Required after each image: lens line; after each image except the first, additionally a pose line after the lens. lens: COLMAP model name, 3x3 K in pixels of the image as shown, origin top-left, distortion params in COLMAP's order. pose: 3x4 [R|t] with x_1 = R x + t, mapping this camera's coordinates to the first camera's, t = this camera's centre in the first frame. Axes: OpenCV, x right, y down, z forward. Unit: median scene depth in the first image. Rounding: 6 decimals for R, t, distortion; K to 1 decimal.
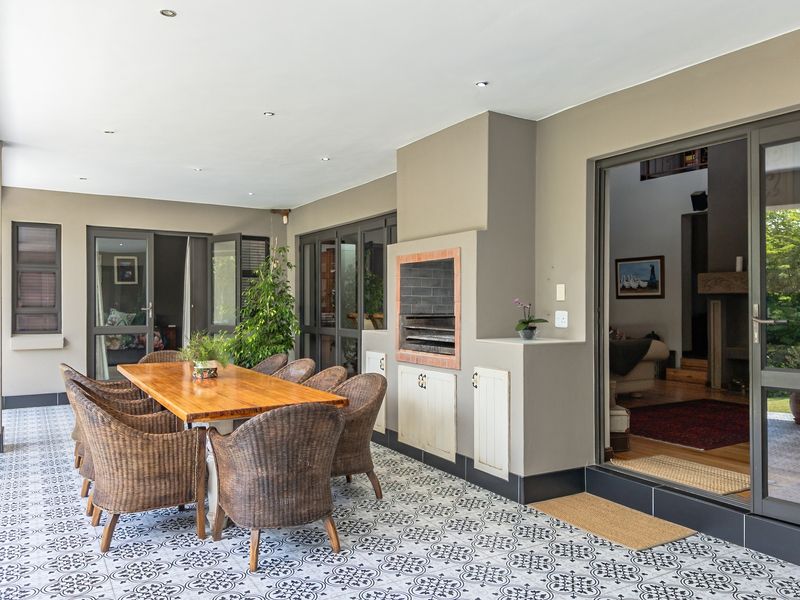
lens RADIAL K [[622.0, 0, 402.8], [0, 622.0, 304.0], [0, 0, 1]] dist [0.083239, -0.047232]
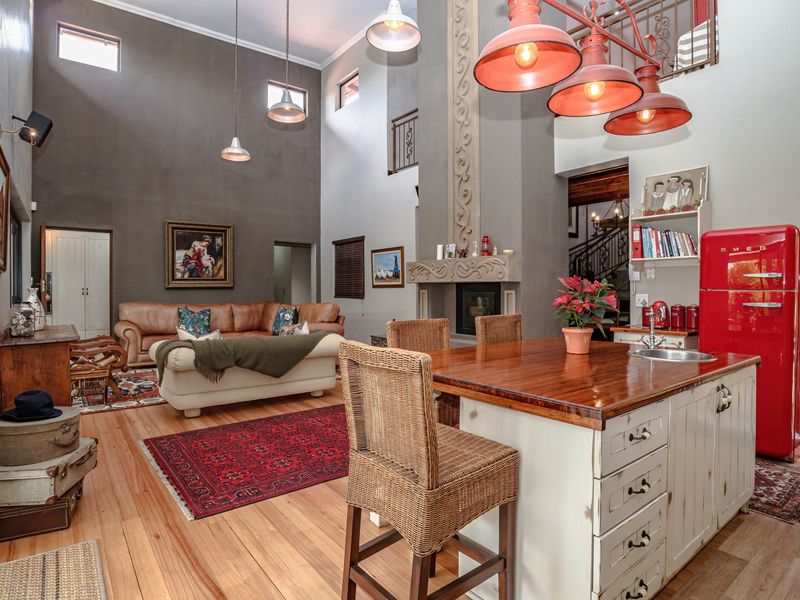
lens RADIAL K [[452.7, 0, 400.5], [0, 452.7, 294.2], [0, 0, 1]] dist [-0.027928, 0.010254]
pose [[0.992844, 0.001881, 0.119401, 0.318796], [-0.002205, 0.999994, 0.002585, 0.000175], [-0.119395, -0.002830, 0.992843, 0.257279]]
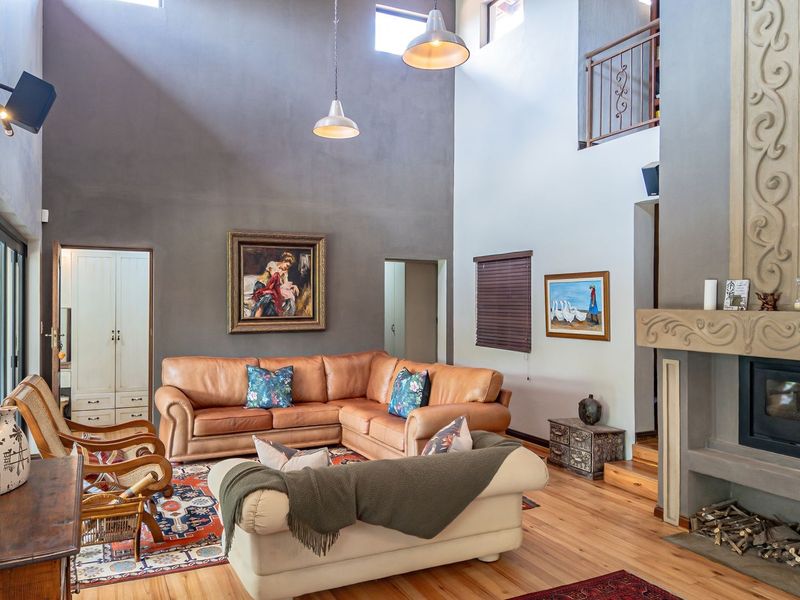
lens RADIAL K [[622.0, 0, 404.5], [0, 622.0, 301.3], [0, 0, 1]] dist [0.083239, -0.047232]
pose [[0.997204, 0.006449, -0.074449, 0.261538], [-0.006642, 0.999975, -0.002341, -0.044803], [0.074432, 0.002829, 0.997222, 0.379202]]
